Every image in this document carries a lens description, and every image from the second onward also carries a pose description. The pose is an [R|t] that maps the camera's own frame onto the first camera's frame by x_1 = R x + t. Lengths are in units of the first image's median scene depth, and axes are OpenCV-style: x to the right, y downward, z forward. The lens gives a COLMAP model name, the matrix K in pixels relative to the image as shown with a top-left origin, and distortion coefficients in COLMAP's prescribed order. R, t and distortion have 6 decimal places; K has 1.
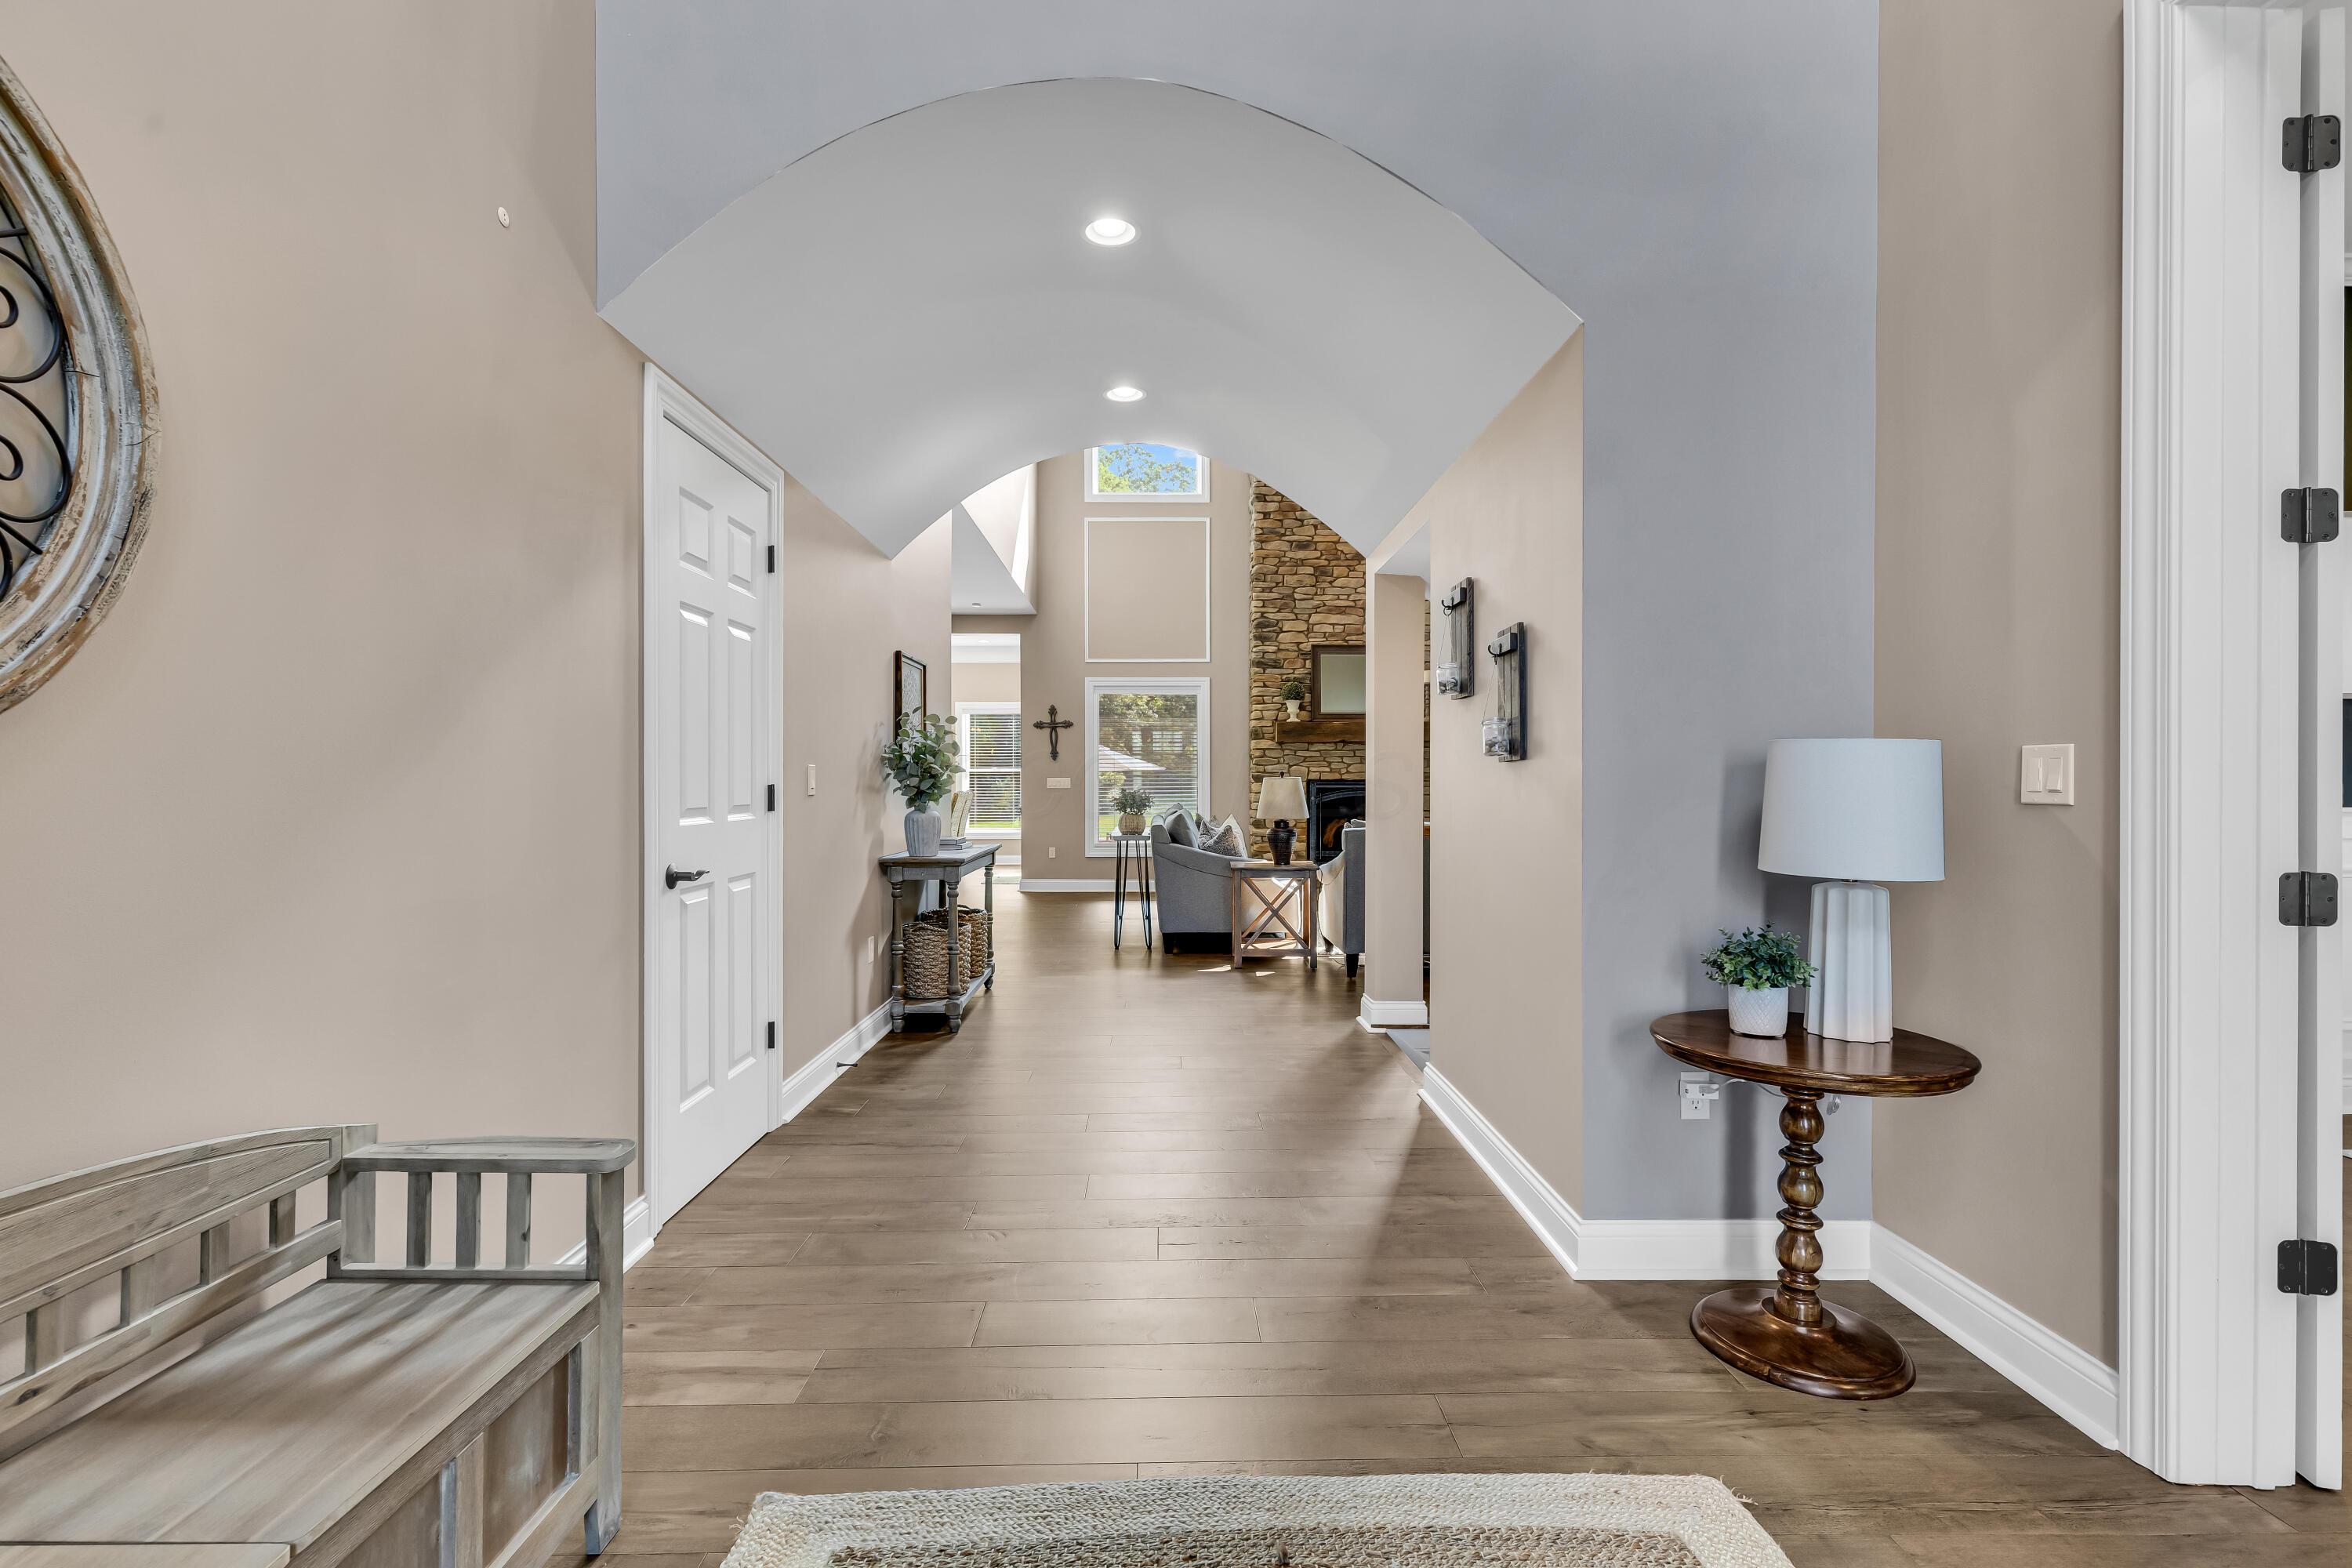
lens RADIAL K [[1073.4, 0, 1177.4], [0, 1073.4, 789.8], [0, 0, 1]] dist [0.001269, 0.000246]
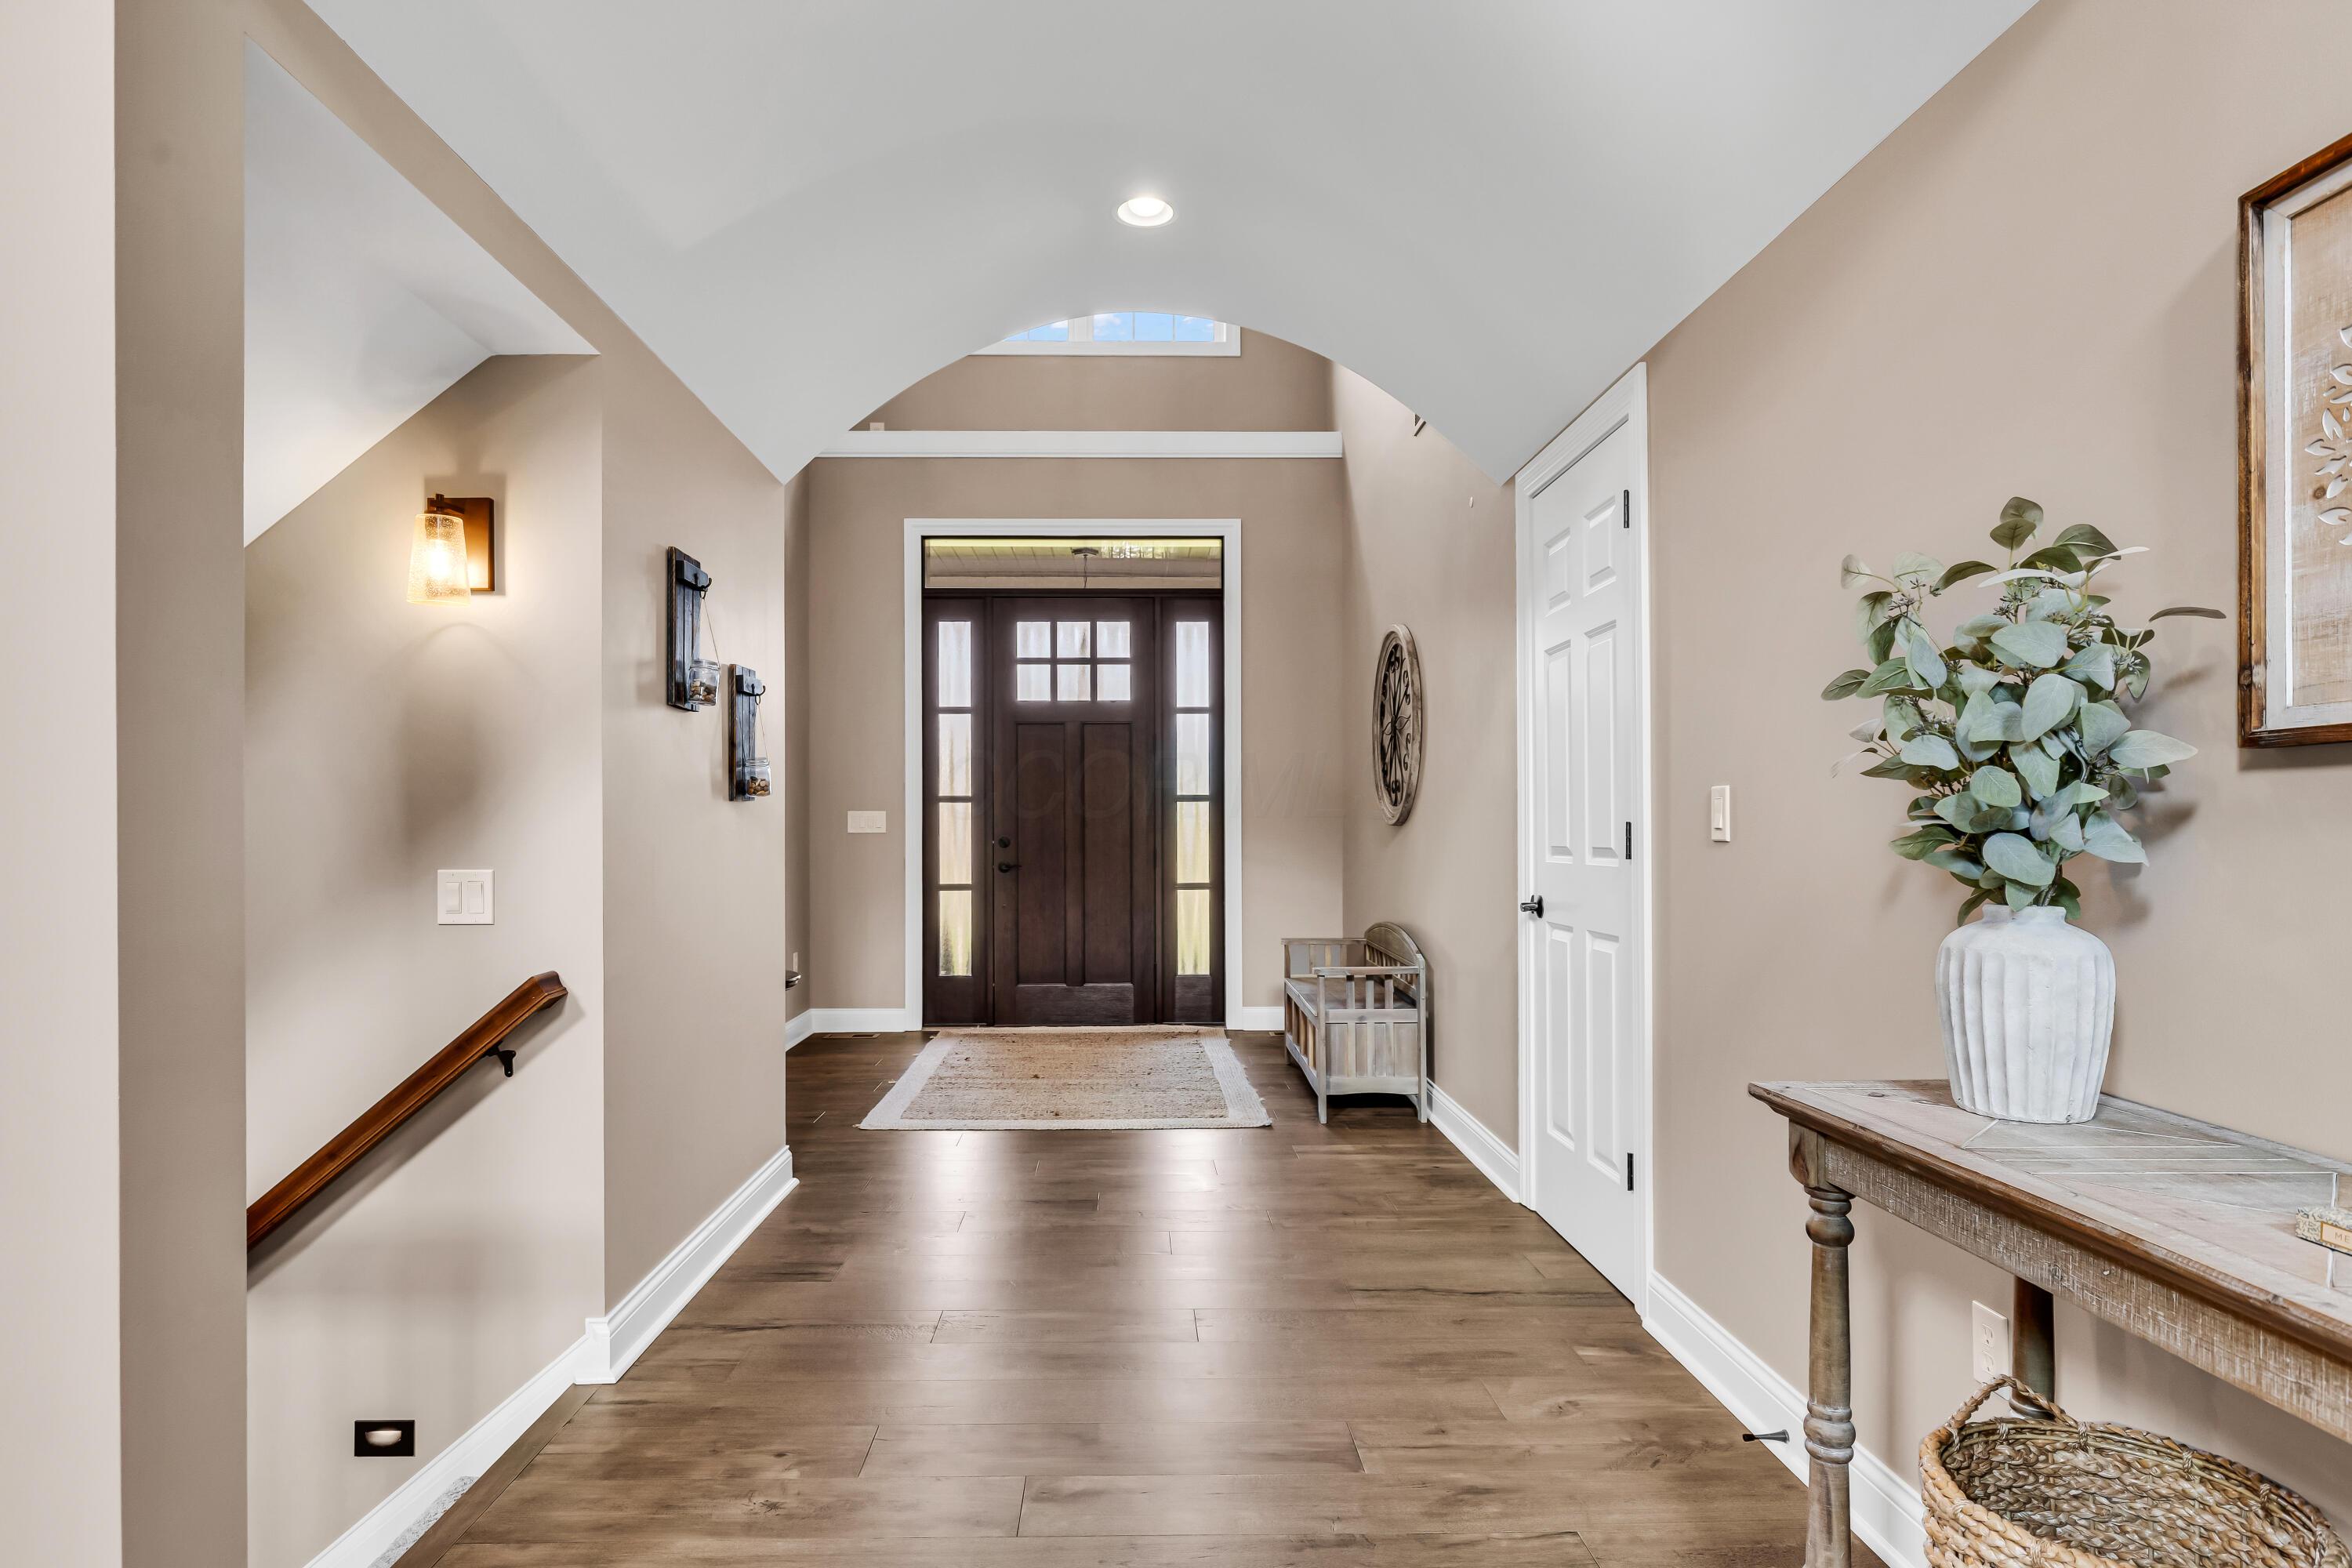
lens RADIAL K [[1665.1, 0, 1177.3], [0, 1665.1, 788.7], [0, 0, 1]] dist [-0.000293, -0.000063]
pose [[-0.999900, 0.004301, -0.013446, -0.082347], [0.004555, 0.999811, -0.018878, -0.015485], [0.013363, -0.018937, -0.999731, 3.028170]]
